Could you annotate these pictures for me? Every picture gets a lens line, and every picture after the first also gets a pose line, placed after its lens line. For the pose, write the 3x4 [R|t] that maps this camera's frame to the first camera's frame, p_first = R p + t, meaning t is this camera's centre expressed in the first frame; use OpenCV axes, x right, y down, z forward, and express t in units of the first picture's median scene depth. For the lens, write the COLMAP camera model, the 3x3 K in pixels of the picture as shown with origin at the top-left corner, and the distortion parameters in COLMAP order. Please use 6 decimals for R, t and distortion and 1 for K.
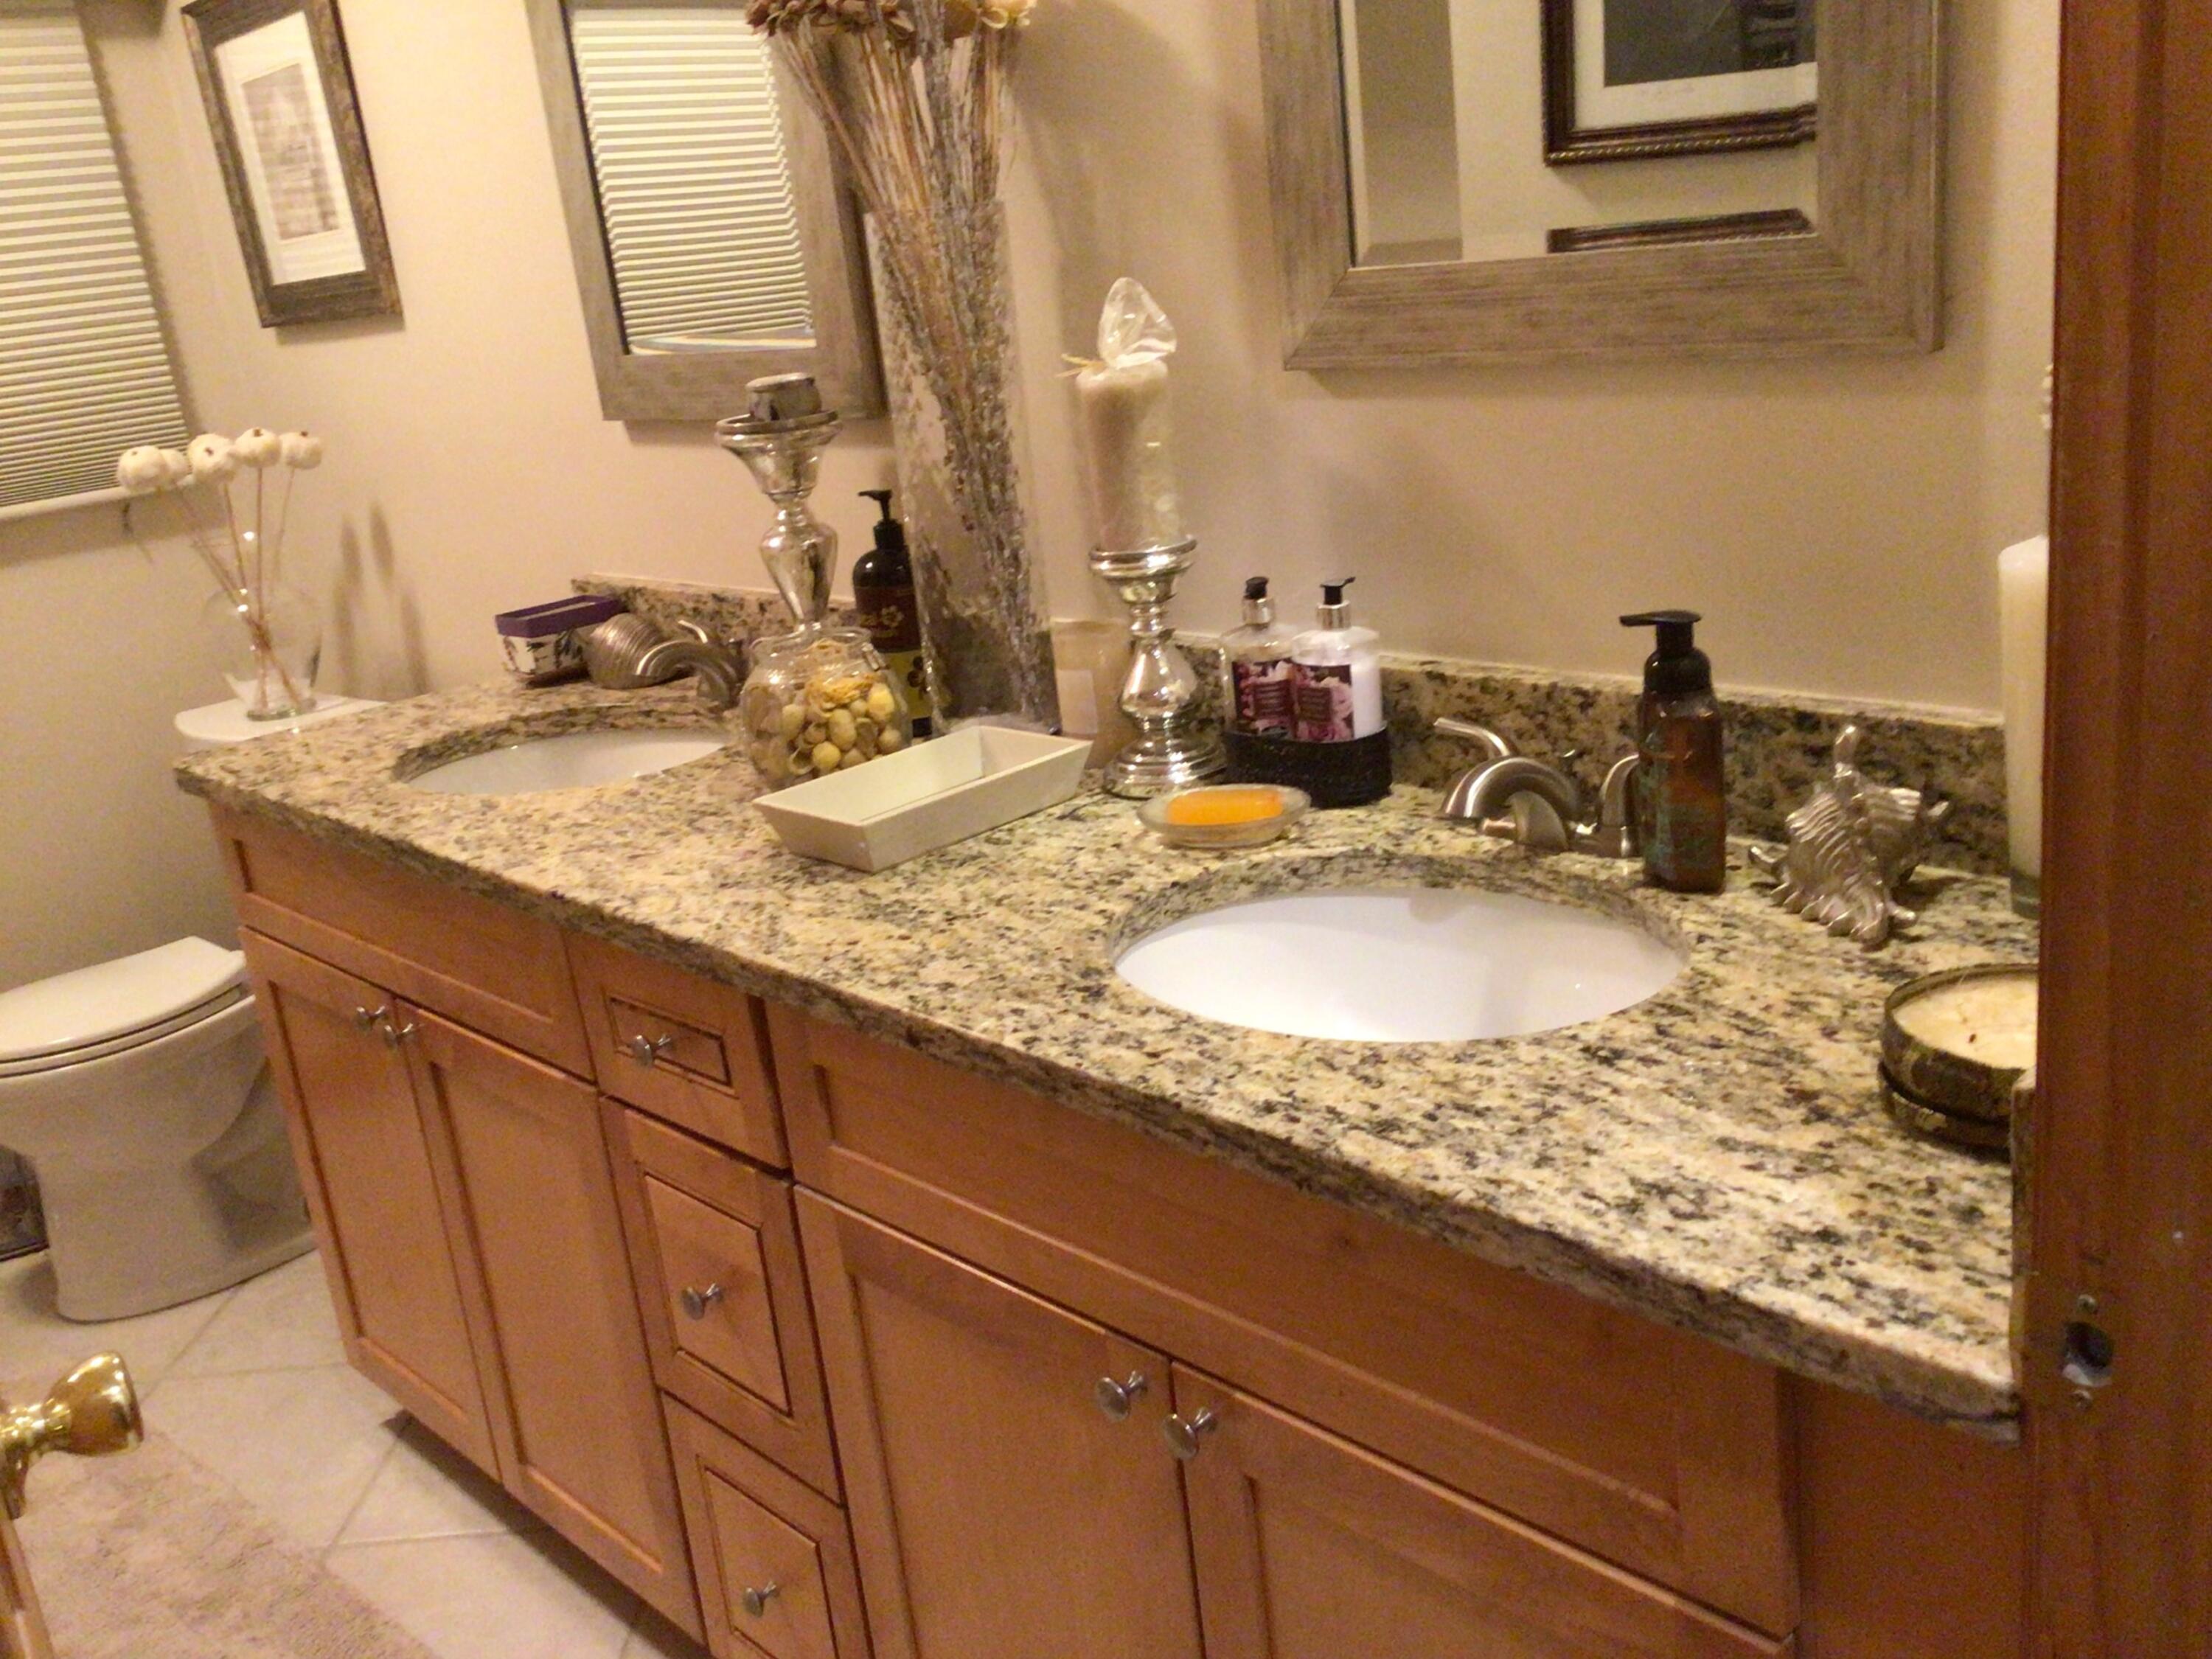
lens RADIAL K [[2056.0, 0, 1106.0], [0, 2056.0, 829.5], [0, 0, 1]] dist [0.108916, -0.164113]
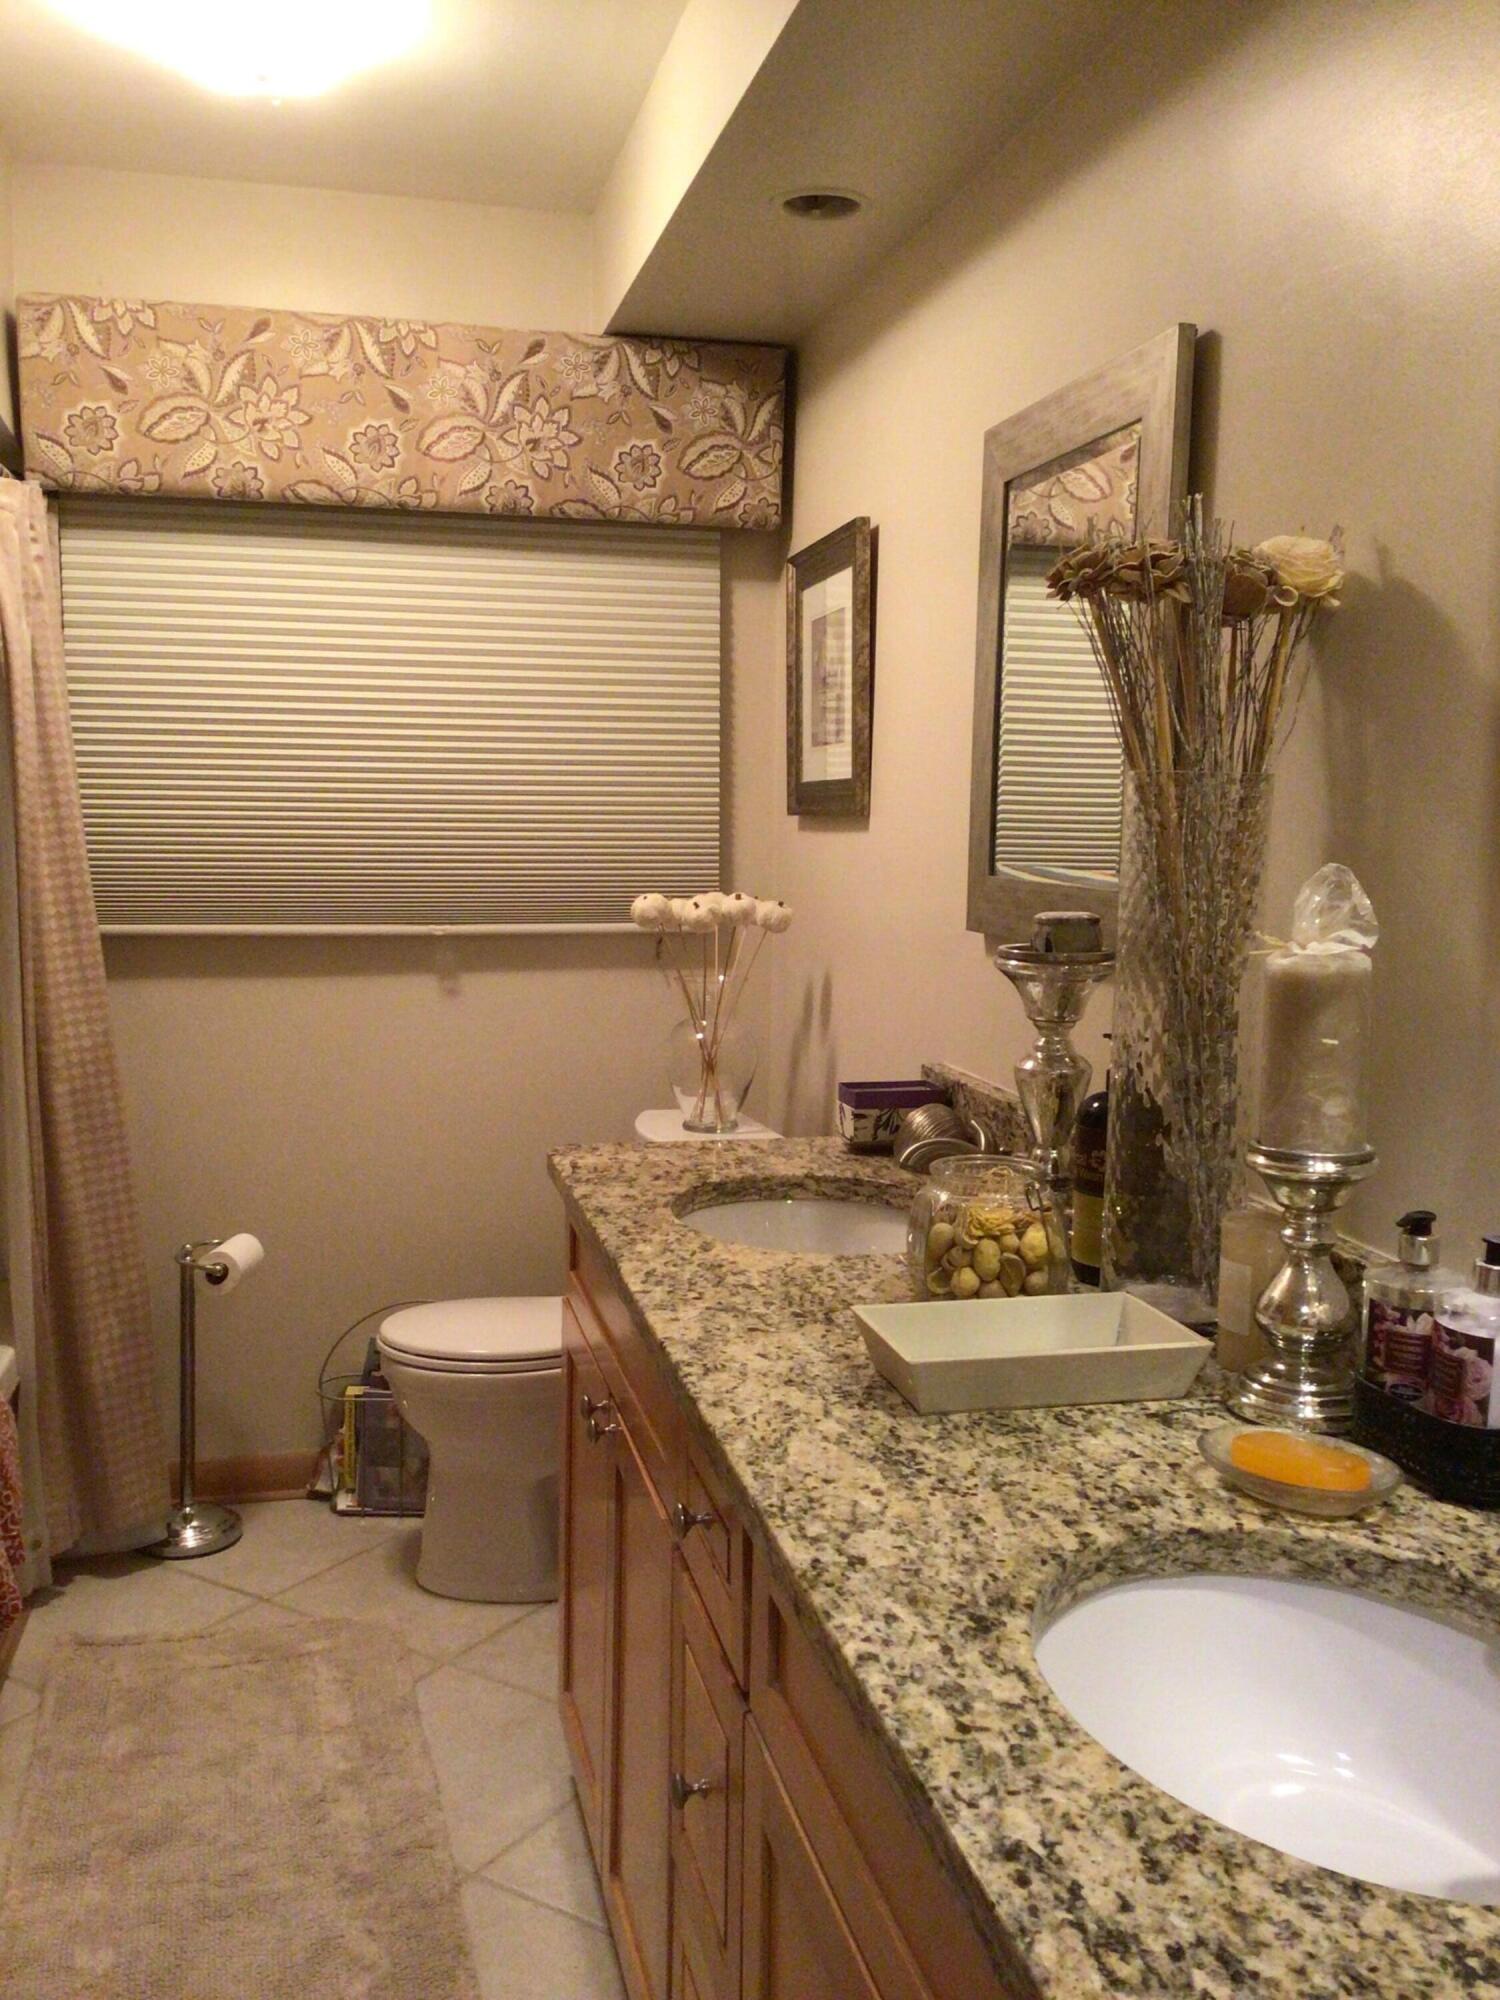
lens RADIAL K [[1820.7, 0, 750.0], [0, 1820.7, 1000.0], [0, 0, 1]] dist [0.095877, -0.164048]
pose [[0.853700, 0.182711, -0.487660, 0.195179], [-0.258418, 0.961634, -0.092093, -0.063866], [0.452124, 0.204640, 0.868163, 0.179793]]
